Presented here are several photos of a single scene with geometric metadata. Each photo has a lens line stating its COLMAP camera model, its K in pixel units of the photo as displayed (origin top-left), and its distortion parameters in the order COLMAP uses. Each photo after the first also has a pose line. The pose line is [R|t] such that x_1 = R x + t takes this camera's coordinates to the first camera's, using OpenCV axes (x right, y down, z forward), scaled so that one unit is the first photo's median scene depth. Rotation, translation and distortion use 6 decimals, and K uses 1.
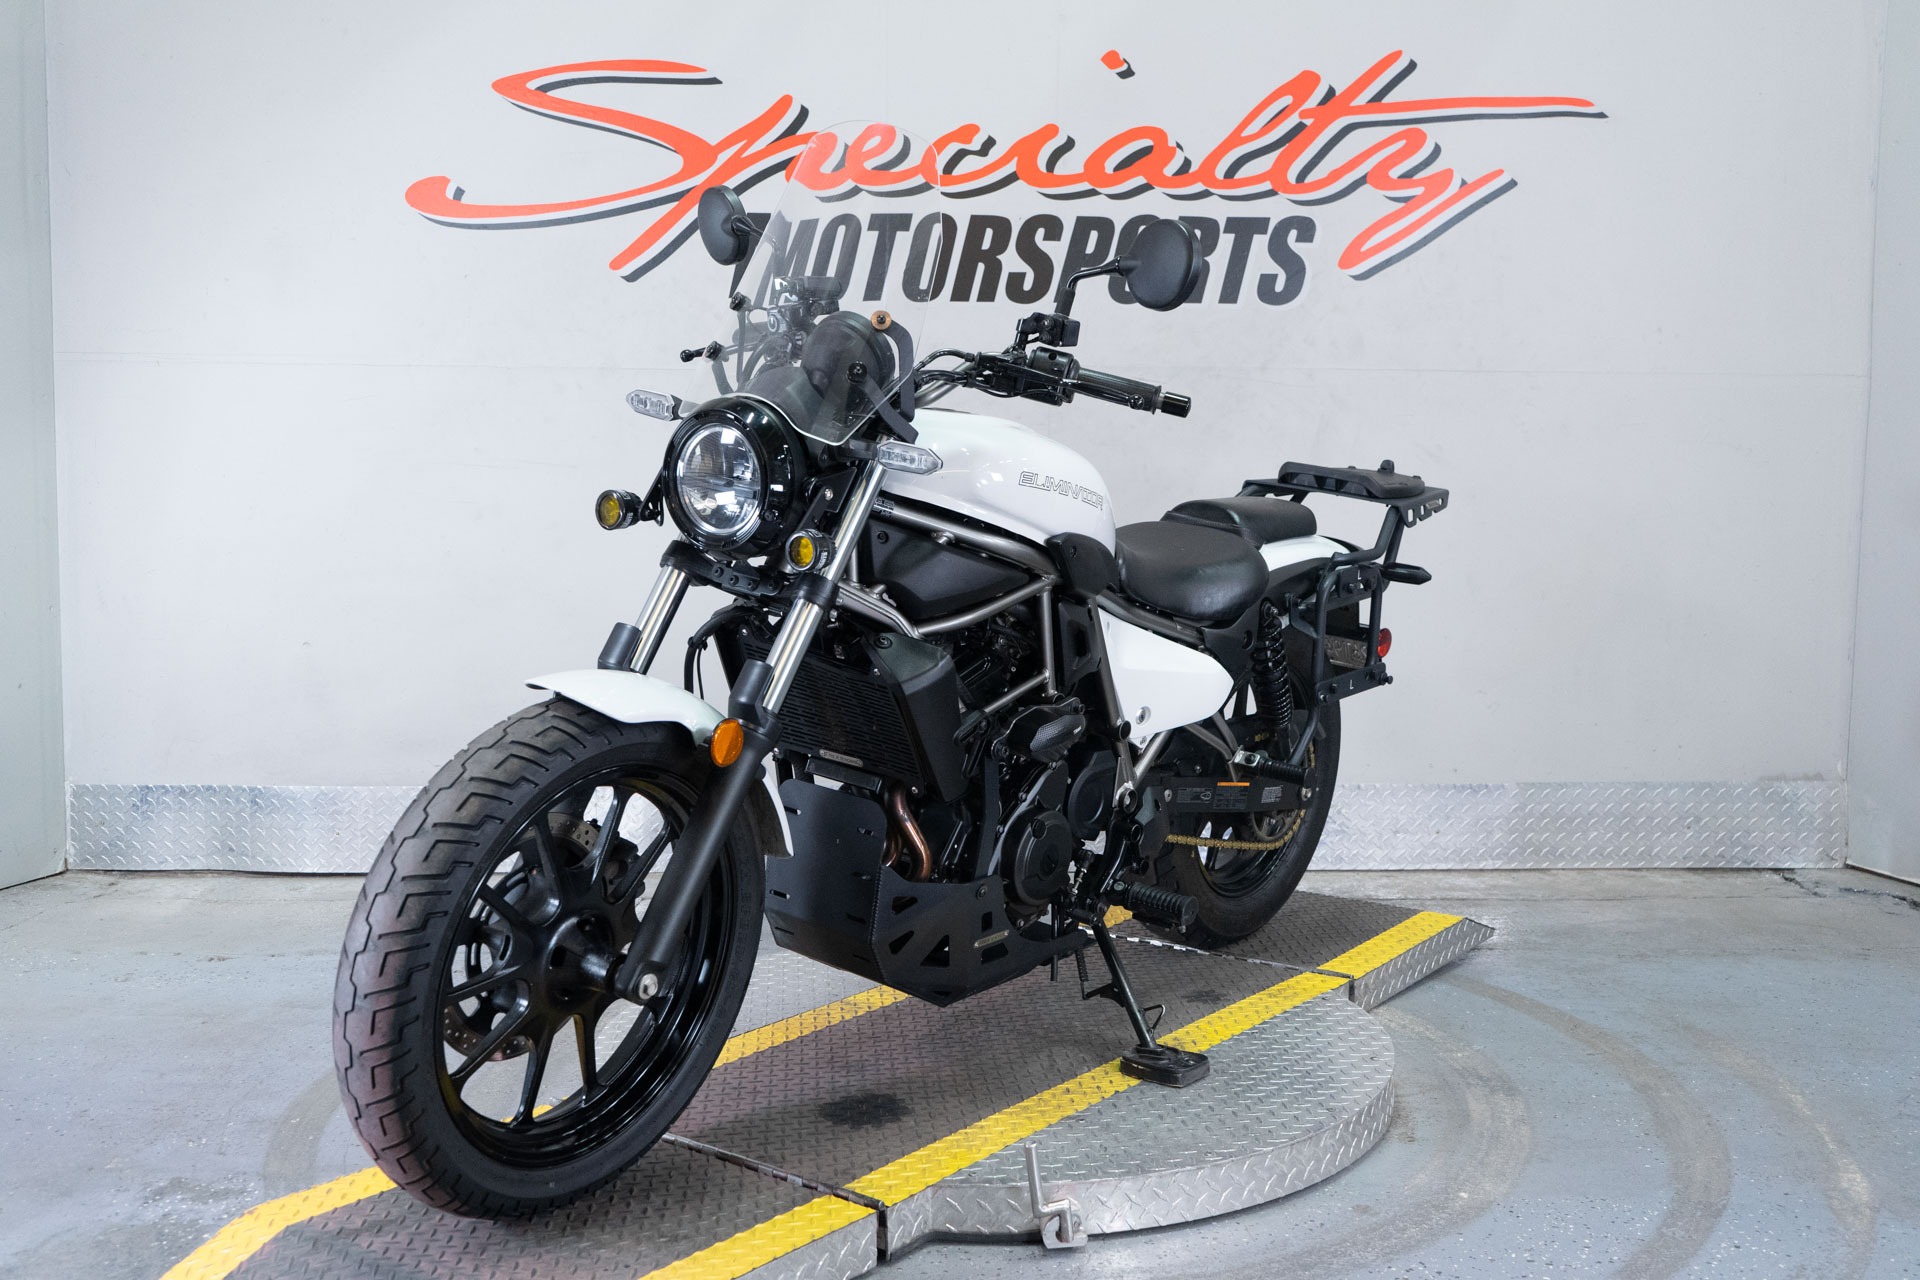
lens RADIAL K [[1939.1, 0, 960.0], [0, 1939.1, 640.0], [0, 0, 1]] dist [0.003345, 0.007883]
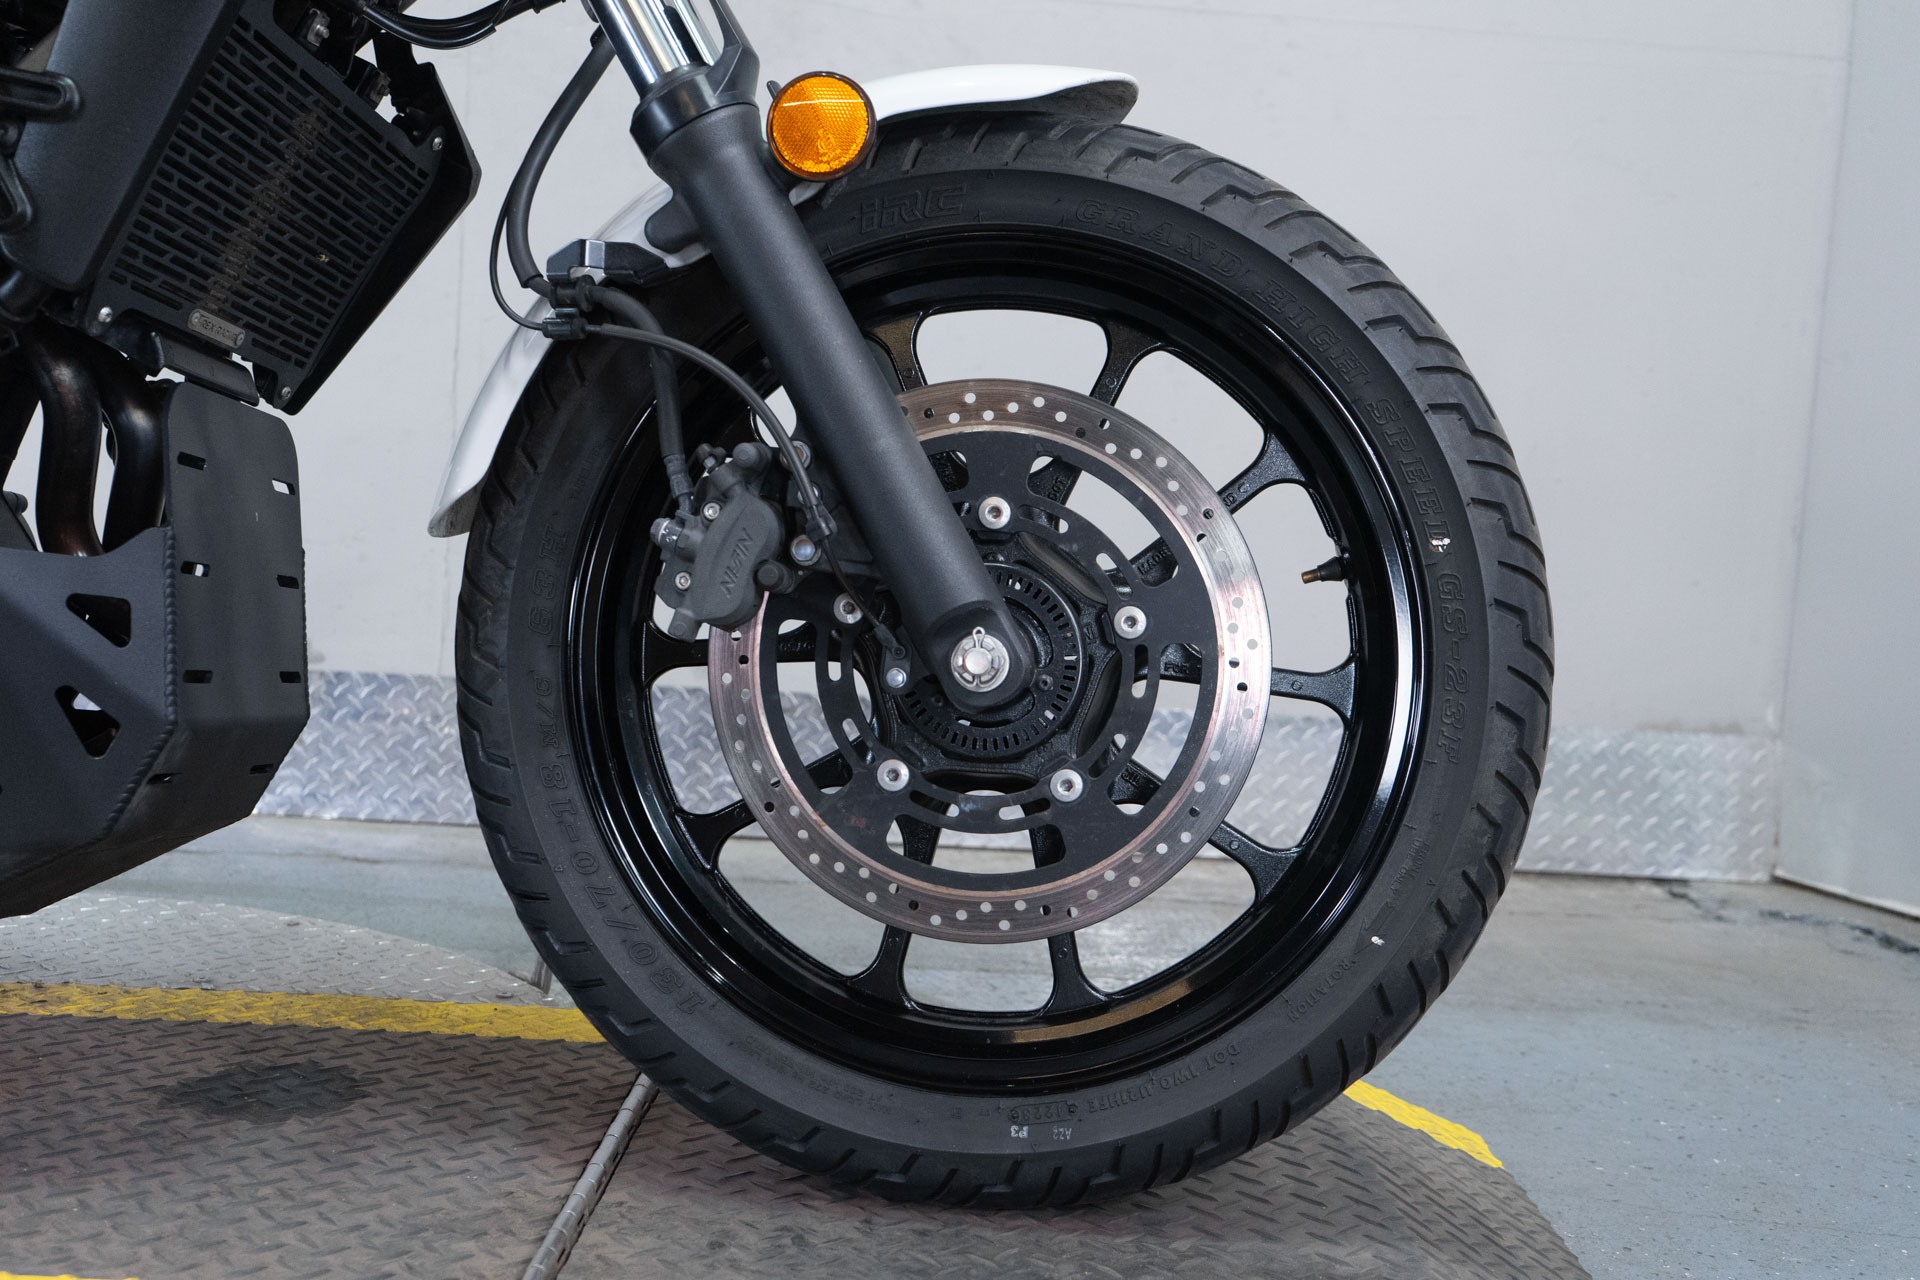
lens RADIAL K [[2021.1, 0, 960.0], [0, 2021.1, 640.0], [0, 0, 1]] dist [0.010010, 0.001064]
pose [[0.997893, 0.053517, 0.036684, 0.181804], [-0.052758, 0.998379, -0.021358, 0.070405], [-0.037767, 0.019377, 0.999099, 0.389844]]
